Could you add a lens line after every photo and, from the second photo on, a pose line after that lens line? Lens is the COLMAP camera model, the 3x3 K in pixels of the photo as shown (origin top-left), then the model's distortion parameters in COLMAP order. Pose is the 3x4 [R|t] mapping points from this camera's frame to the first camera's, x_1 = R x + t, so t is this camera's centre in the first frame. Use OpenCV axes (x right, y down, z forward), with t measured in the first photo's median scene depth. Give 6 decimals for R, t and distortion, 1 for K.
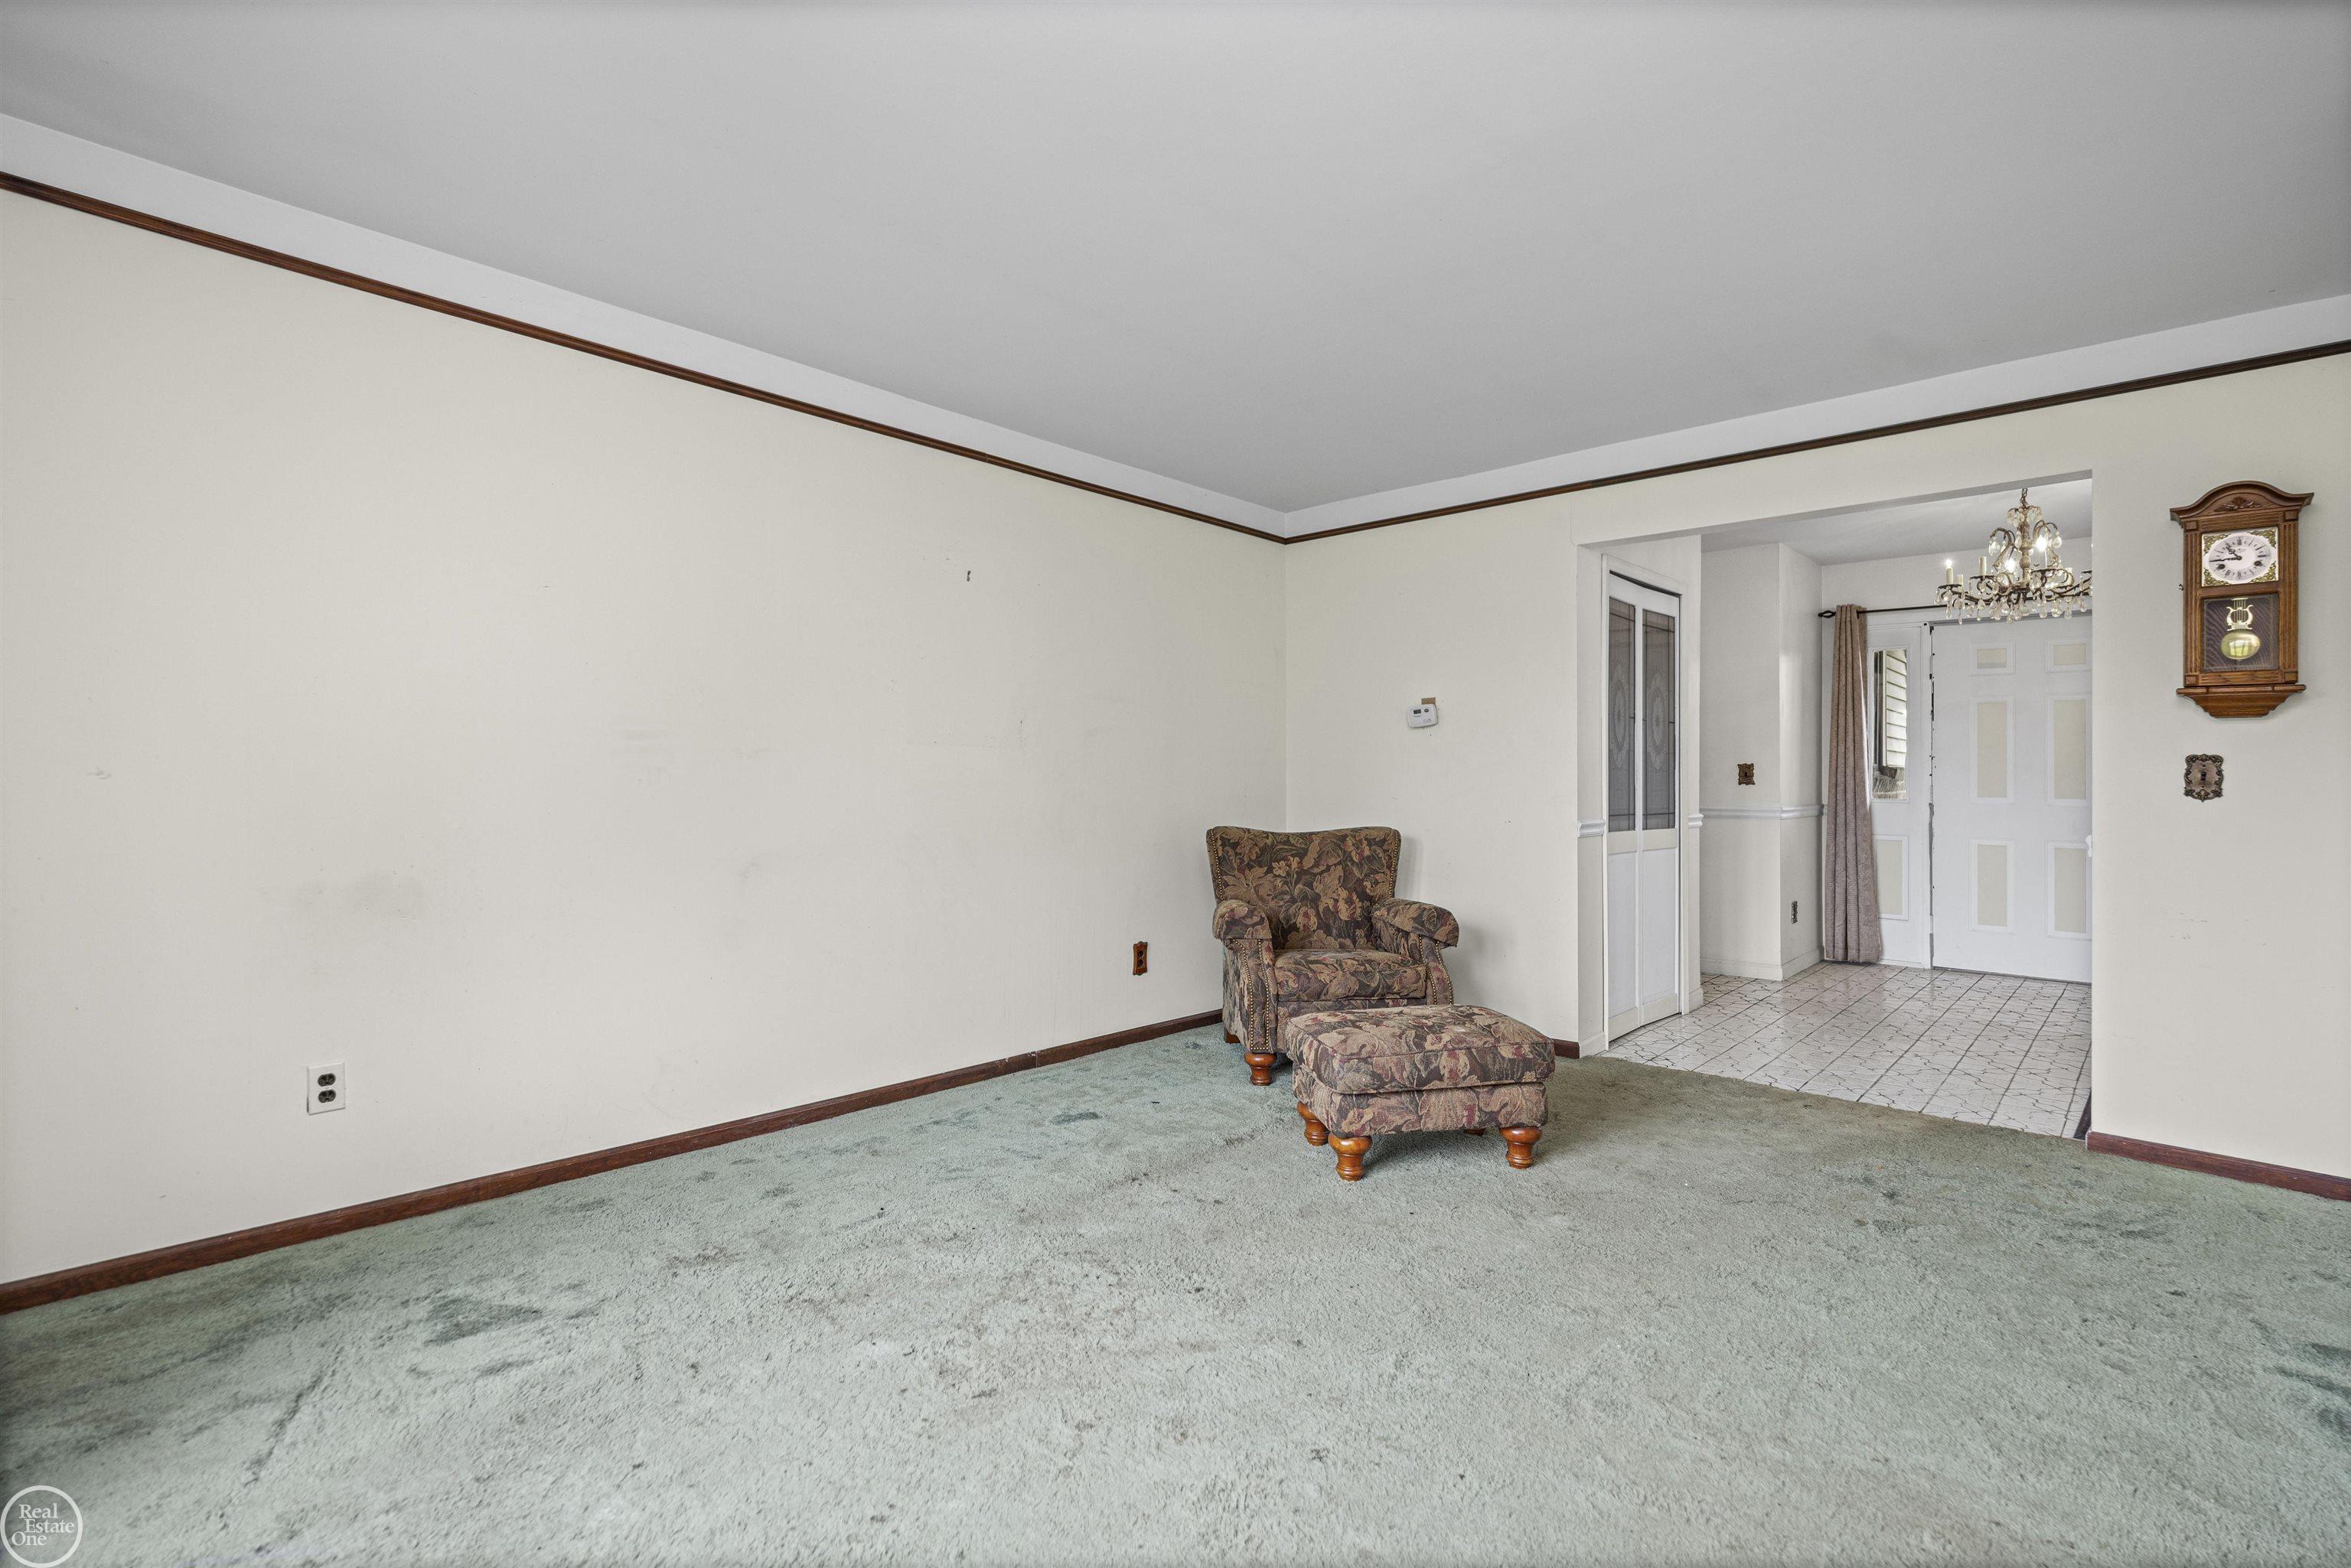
lens RADIAL K [[1080.6, 0, 1177.8], [0, 1080.6, 779.6], [0, 0, 1]] dist [0.019600, 0.000087]
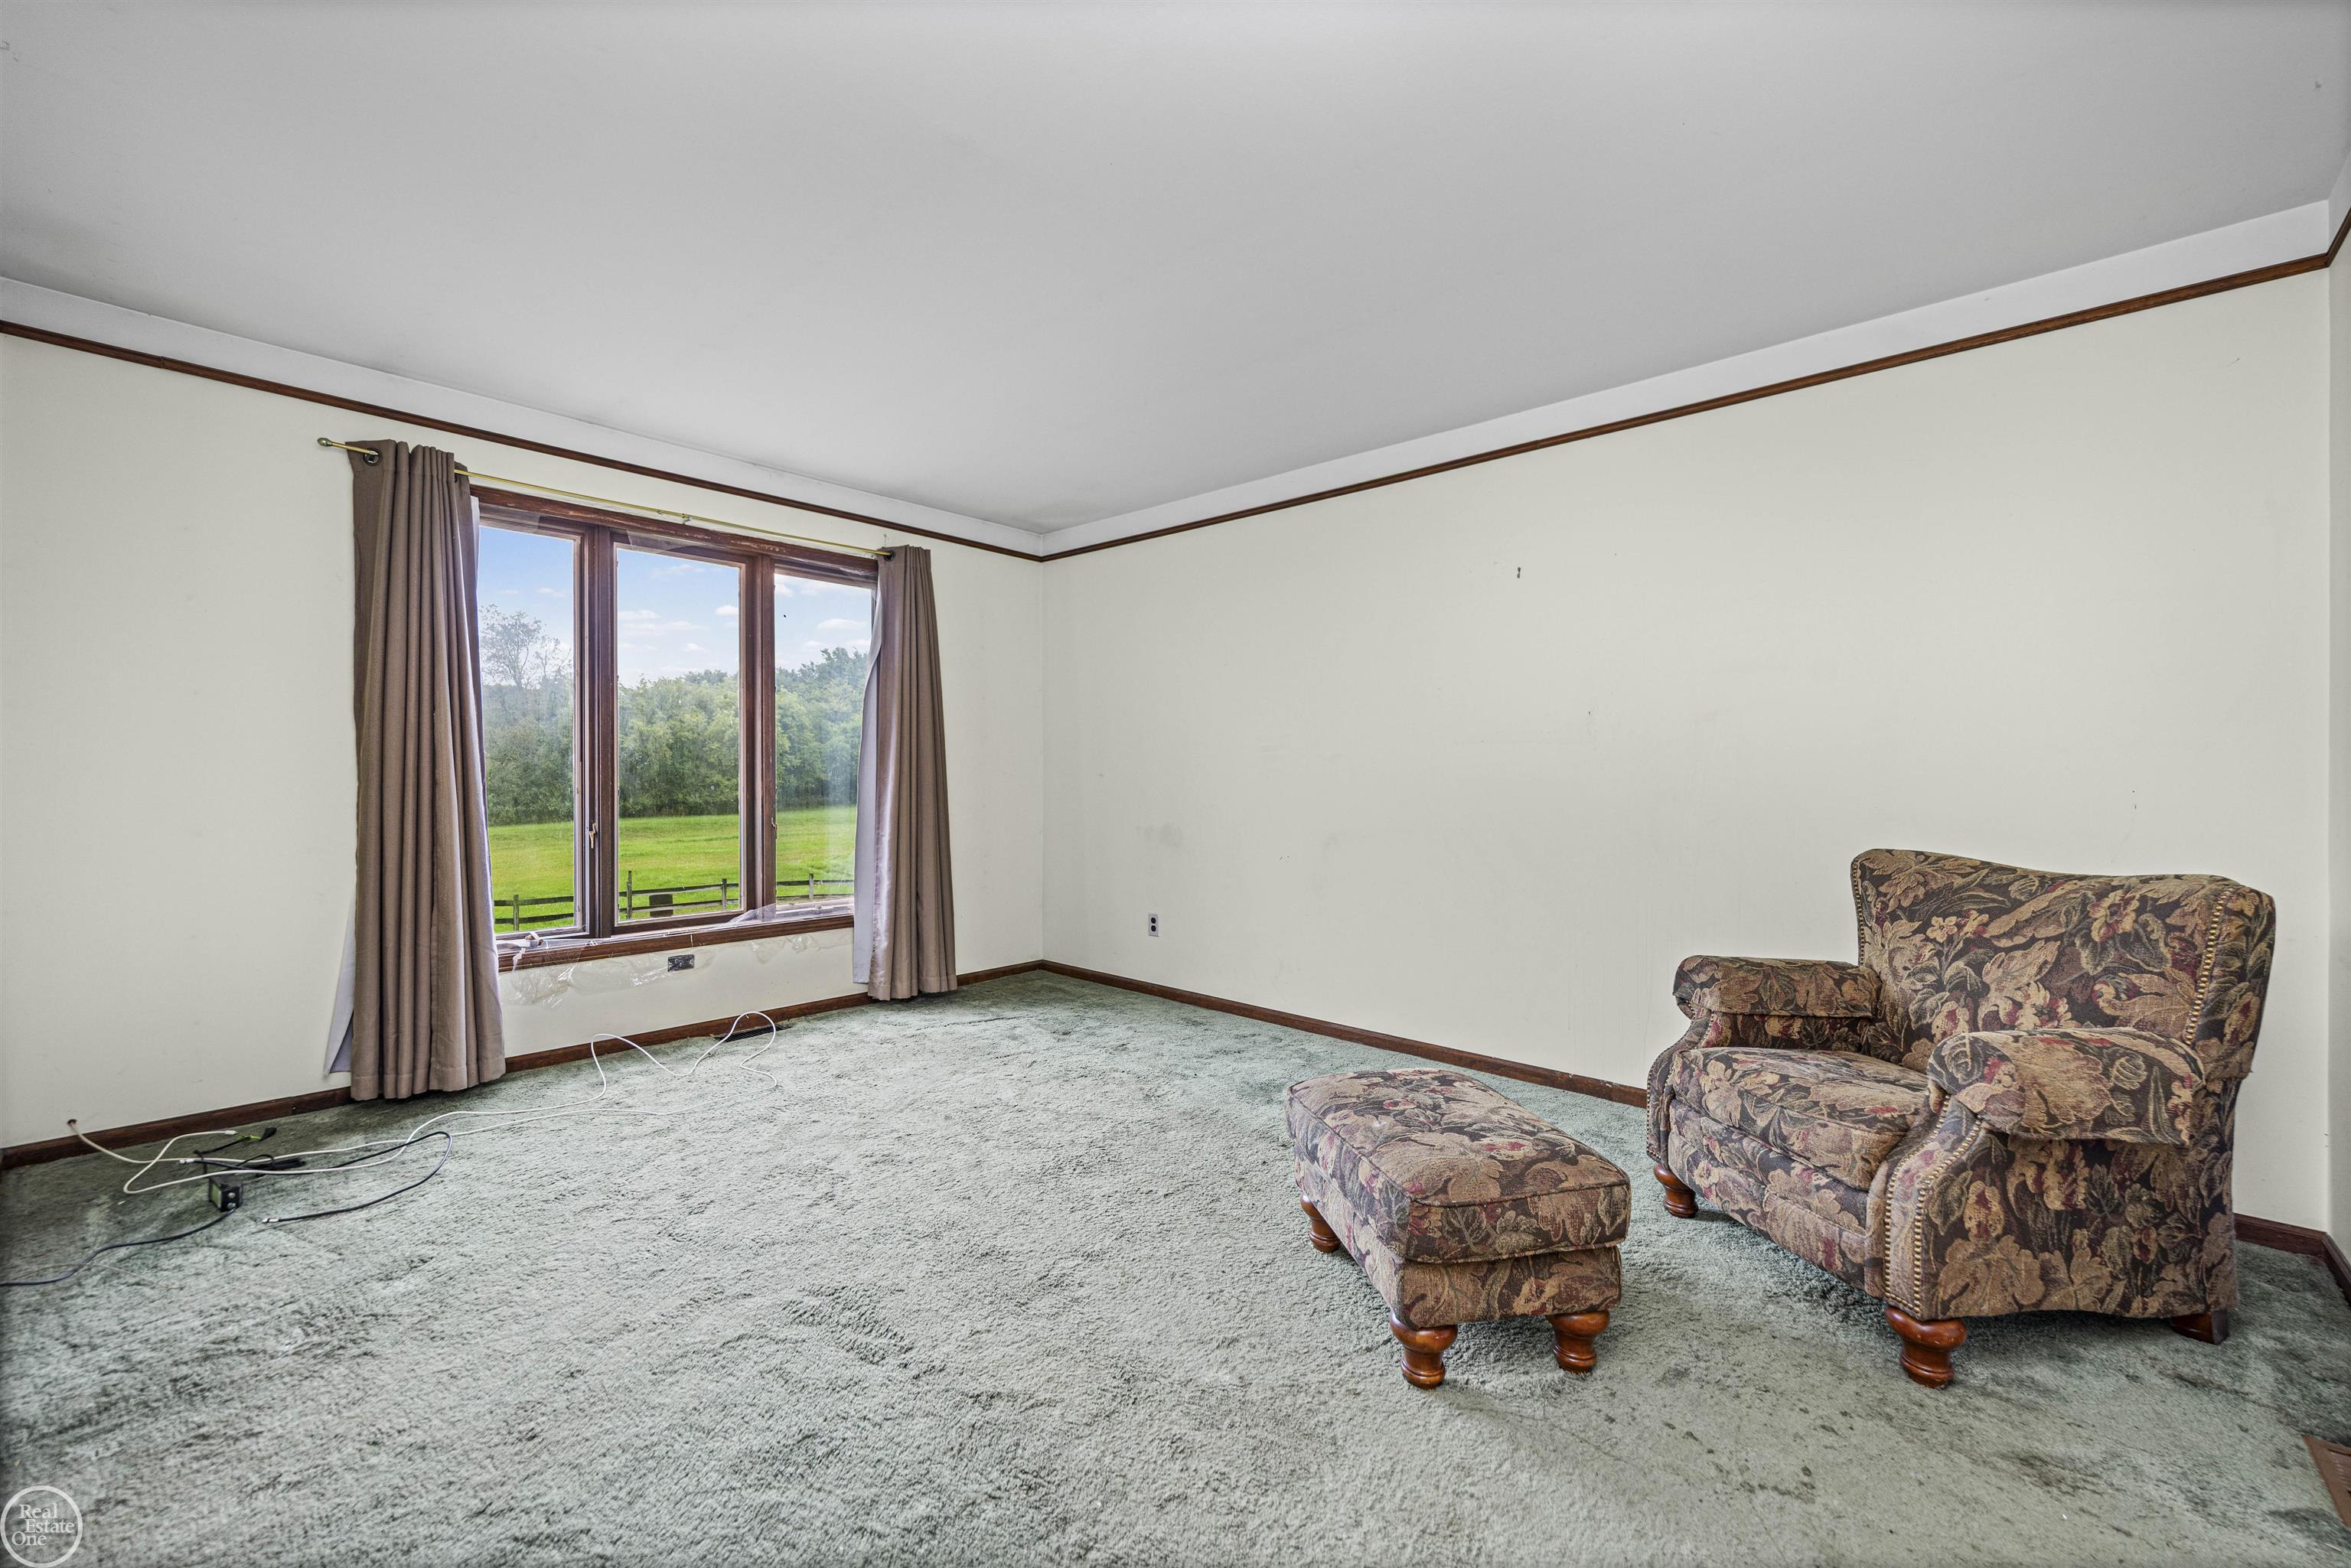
lens RADIAL K [[963.7, 0, 1186.3], [0, 963.7, 801.3], [0, 0, 1]] dist [0.004869, -0.000812]
pose [[0.009052, 0.018580, -0.999786, 0.606049], [-0.003645, 0.999821, 0.018547, 0.006676], [0.999952, 0.003477, 0.009118, 0.596024]]
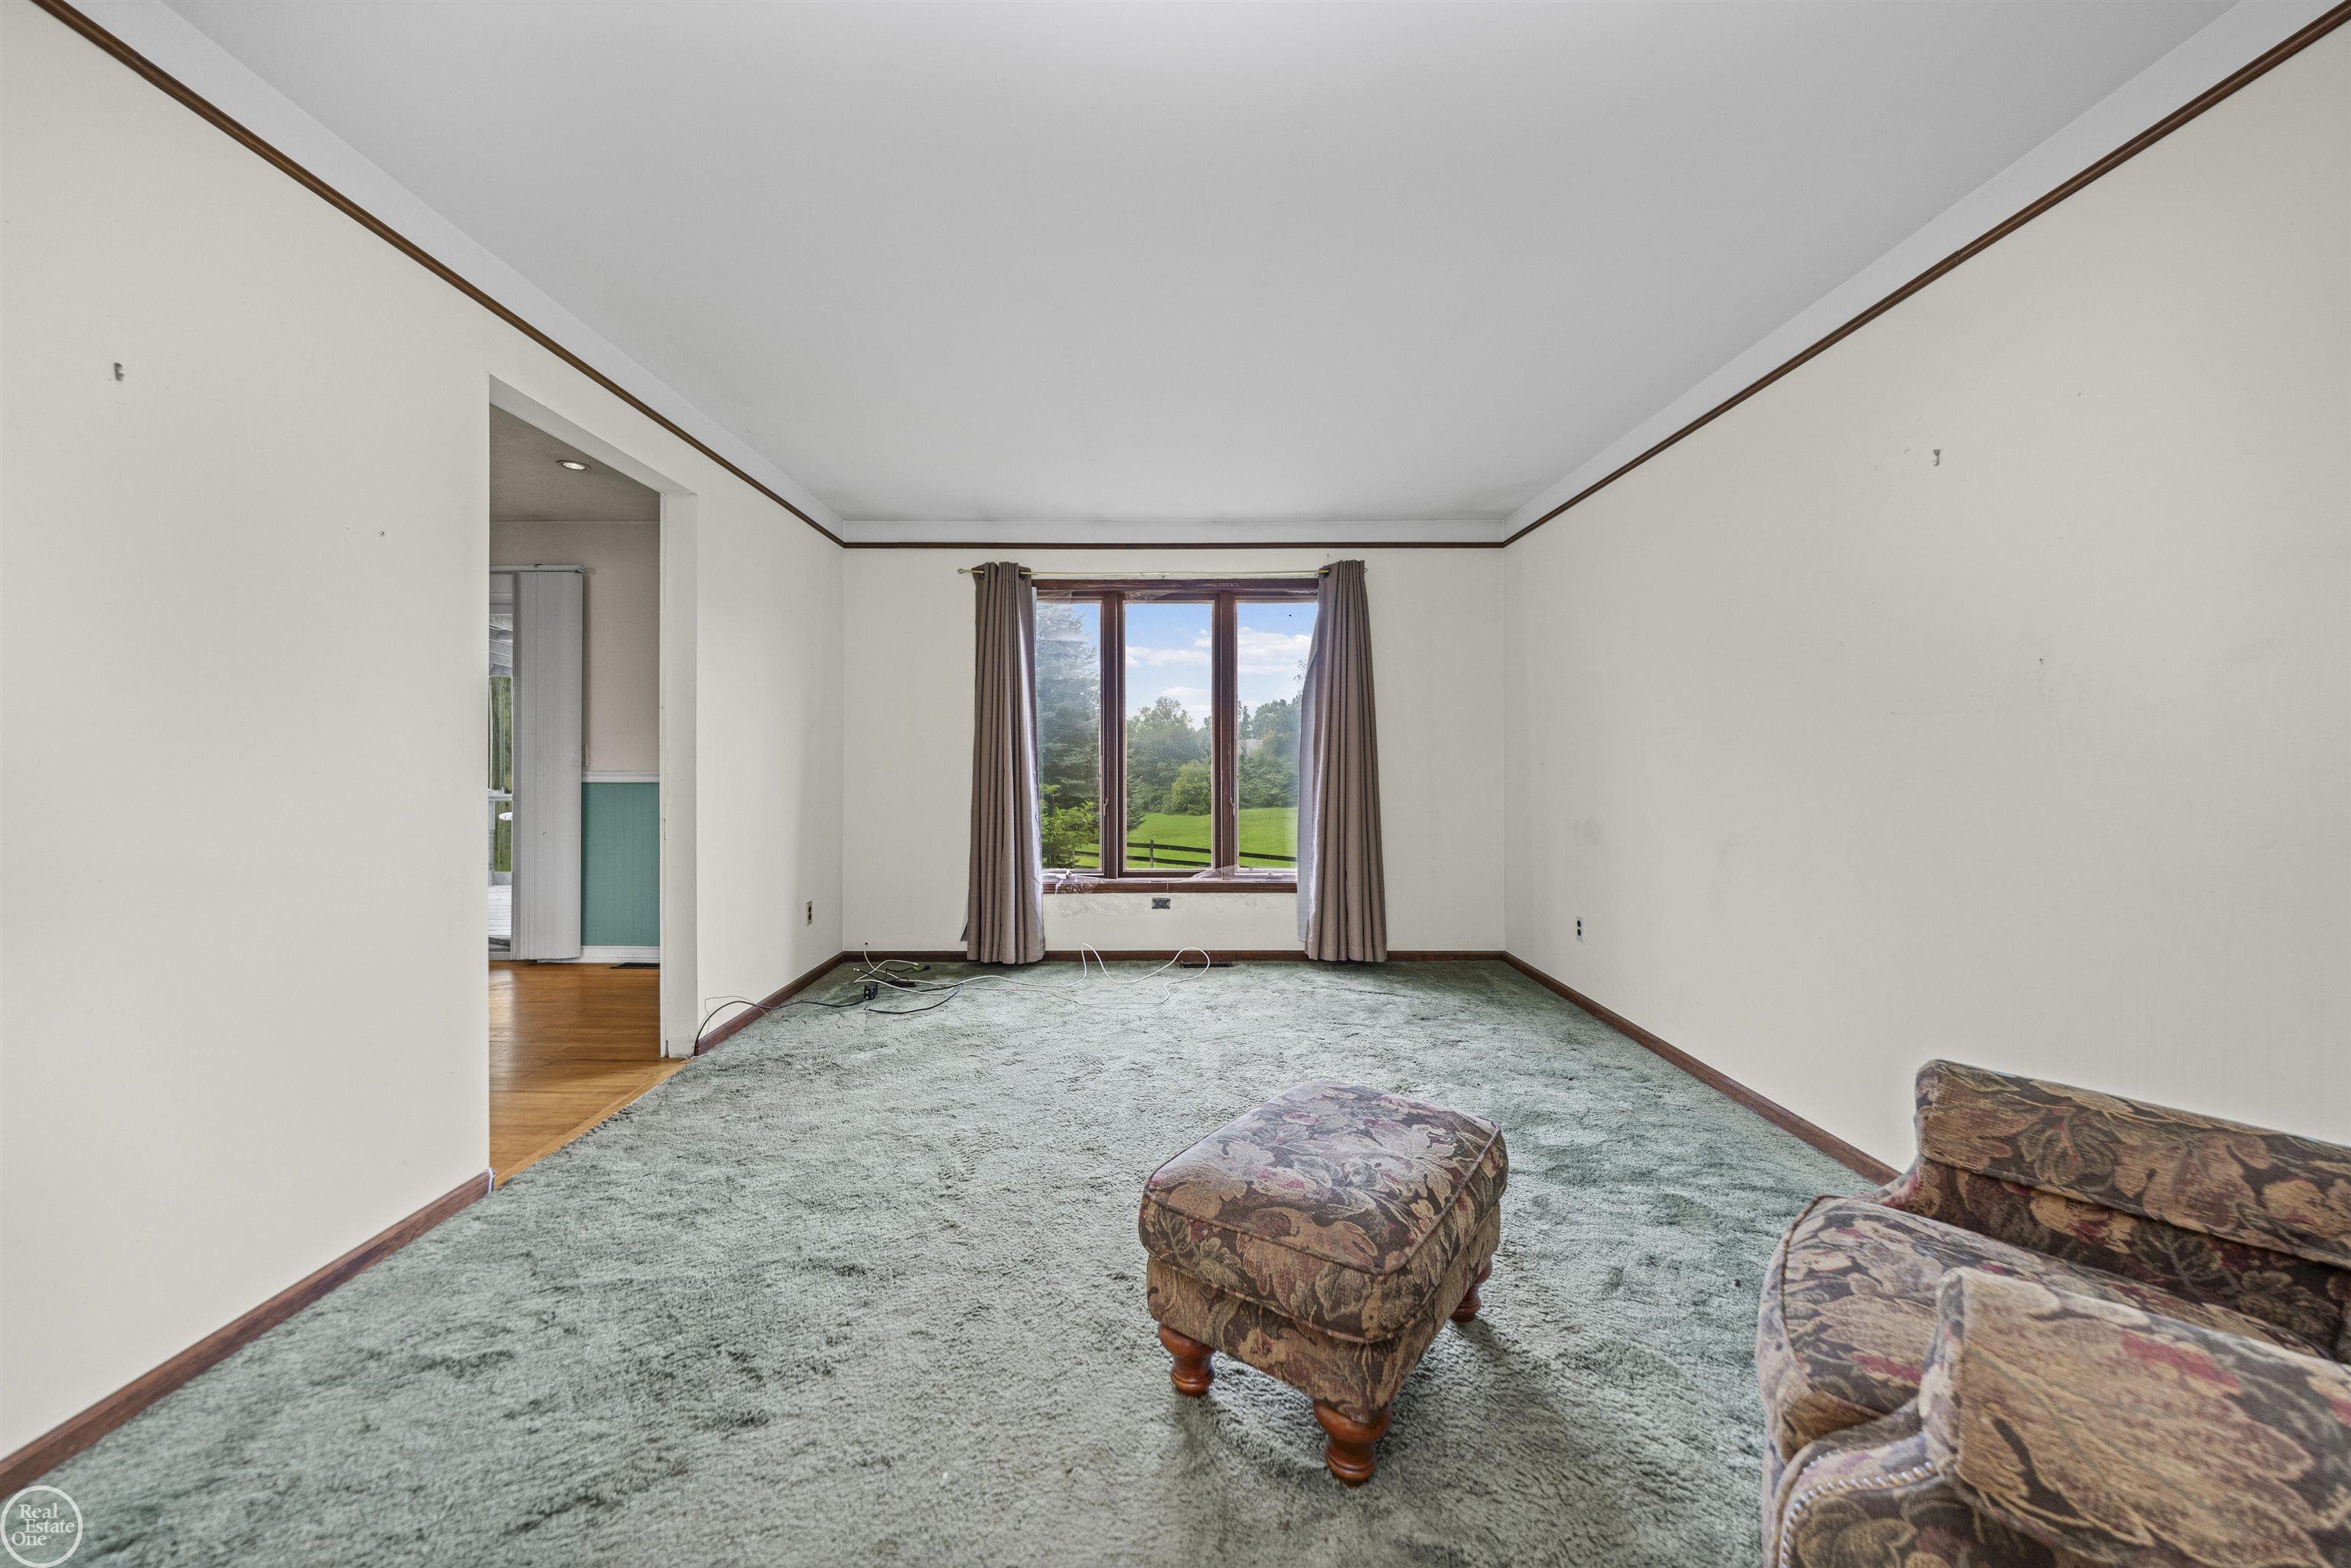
lens RADIAL K [[905.9, 0, 1177.5], [0, 905.9, 762.3], [0, 0, 1]] dist [0.009406, -0.001434]
pose [[-0.743896, -0.008903, -0.668236, 0.454545], [-0.006094, 0.999960, -0.006539, 0.005931], [0.668268, -0.000792, -0.743920, 0.974876]]
